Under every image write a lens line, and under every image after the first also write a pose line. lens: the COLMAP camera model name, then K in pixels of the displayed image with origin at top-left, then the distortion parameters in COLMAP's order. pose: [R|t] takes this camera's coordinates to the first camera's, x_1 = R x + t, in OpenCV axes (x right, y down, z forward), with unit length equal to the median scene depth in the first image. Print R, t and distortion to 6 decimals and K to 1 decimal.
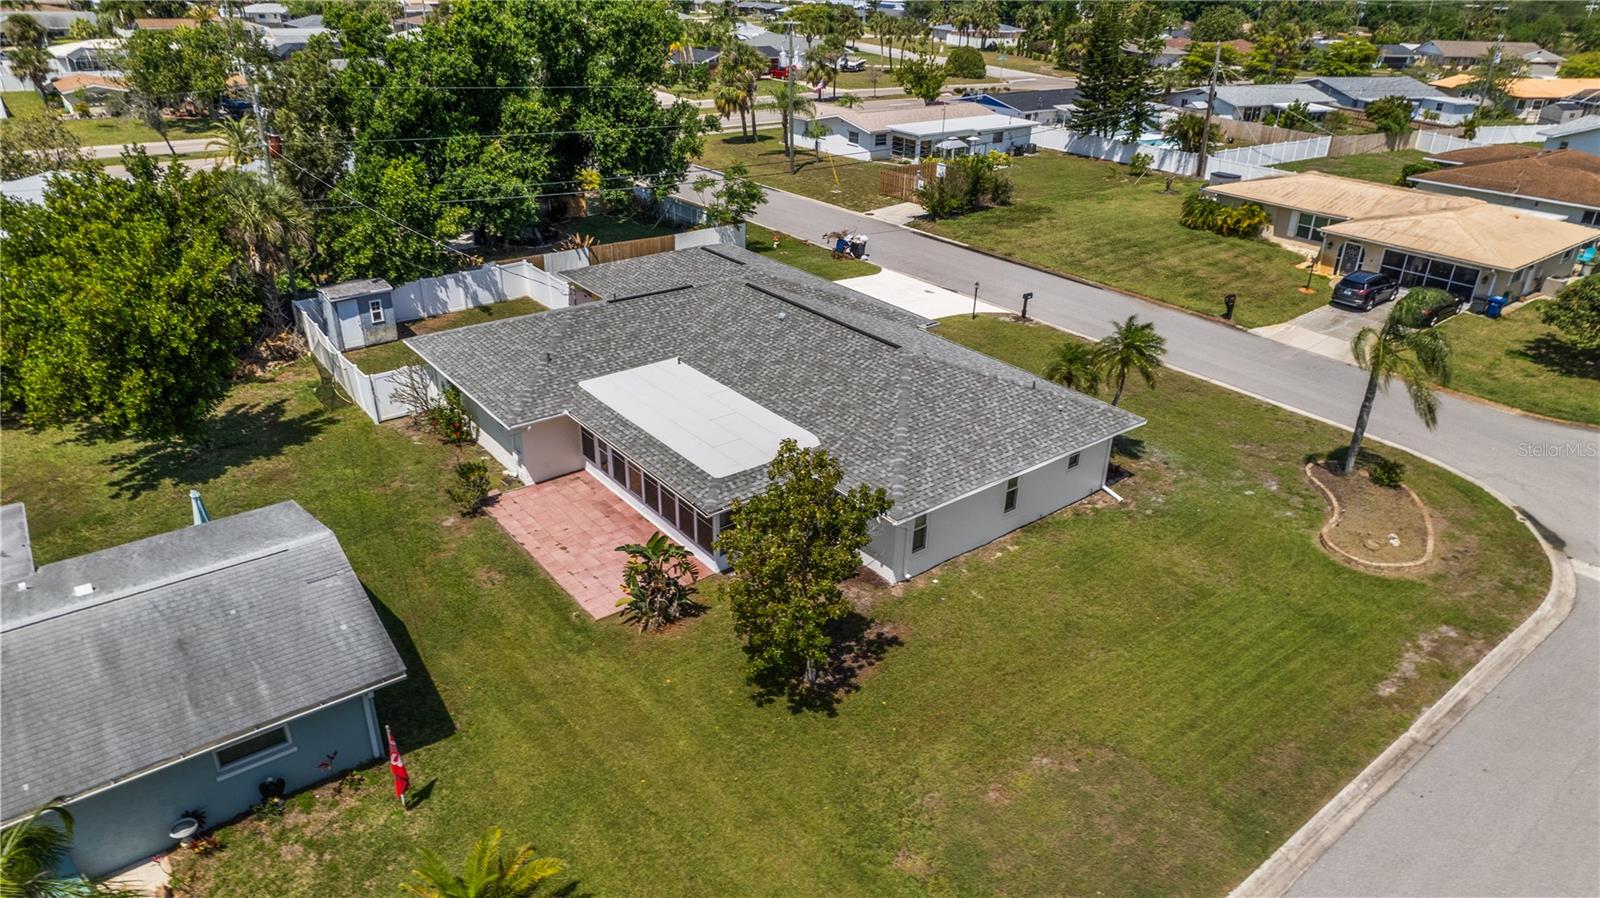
lens RADIAL K [[1022.6, 0, 800.0], [0, 1022.6, 449.0], [0, 0, 1]] dist [-0.077186, 0.069744]
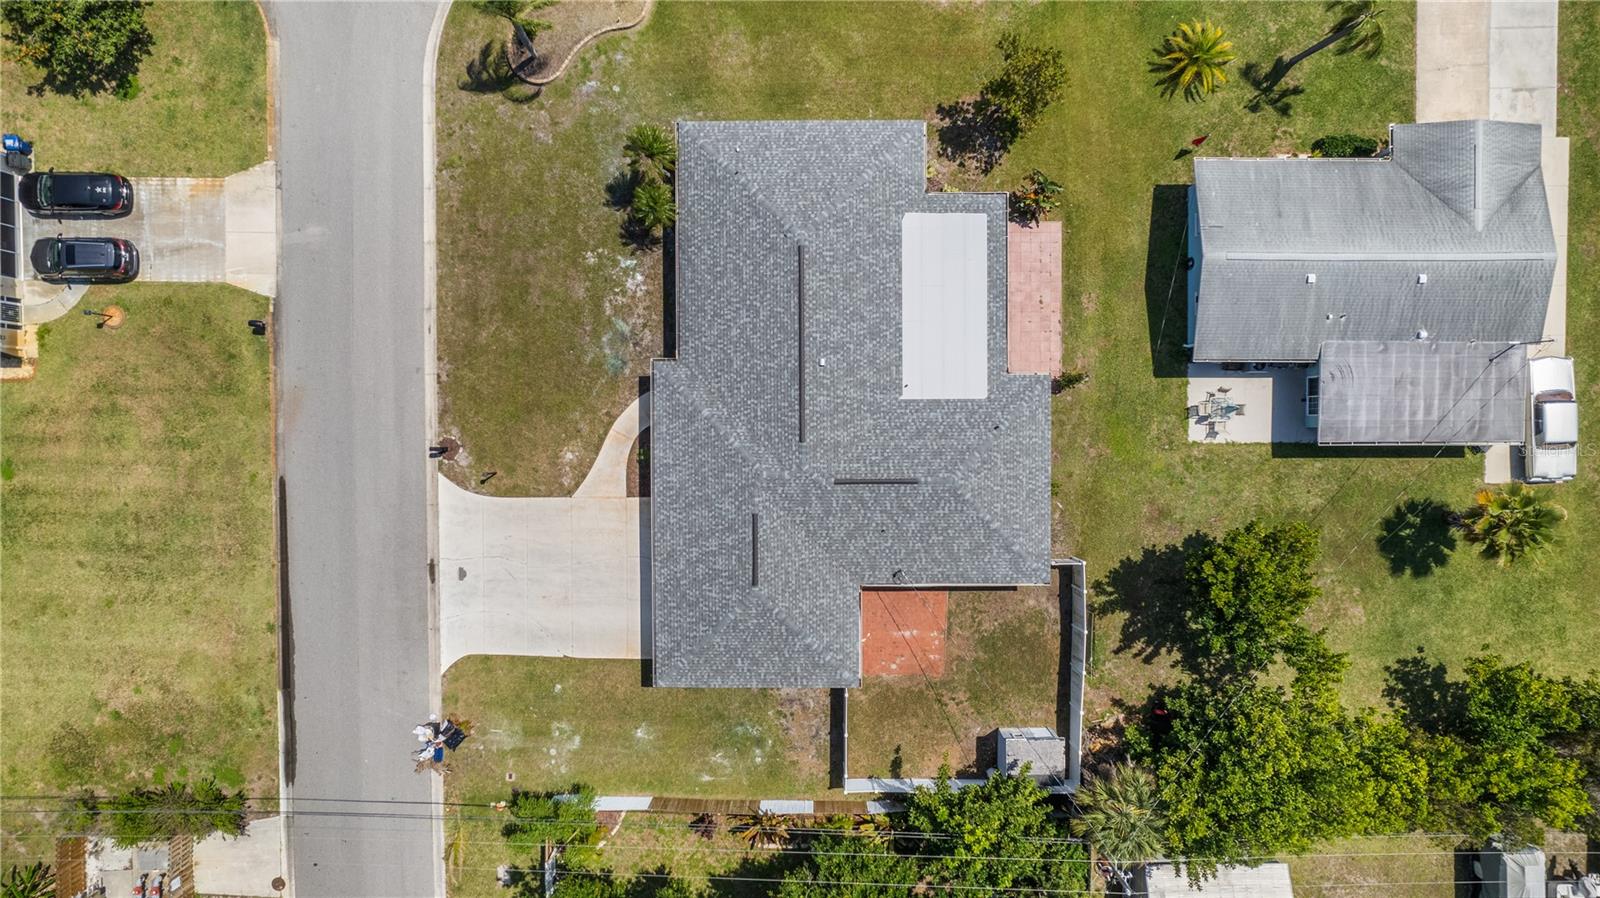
lens RADIAL K [[1022.6, 0, 800.0], [0, 1022.6, 449.0], [0, 0, 1]] dist [-0.077186, 0.069744]
pose [[-0.787506, -0.615237, -0.036317, -0.009602], [0.261329, -0.386709, 0.884400, -0.928695], [-0.558160, 0.686979, 0.465314, 0.382647]]
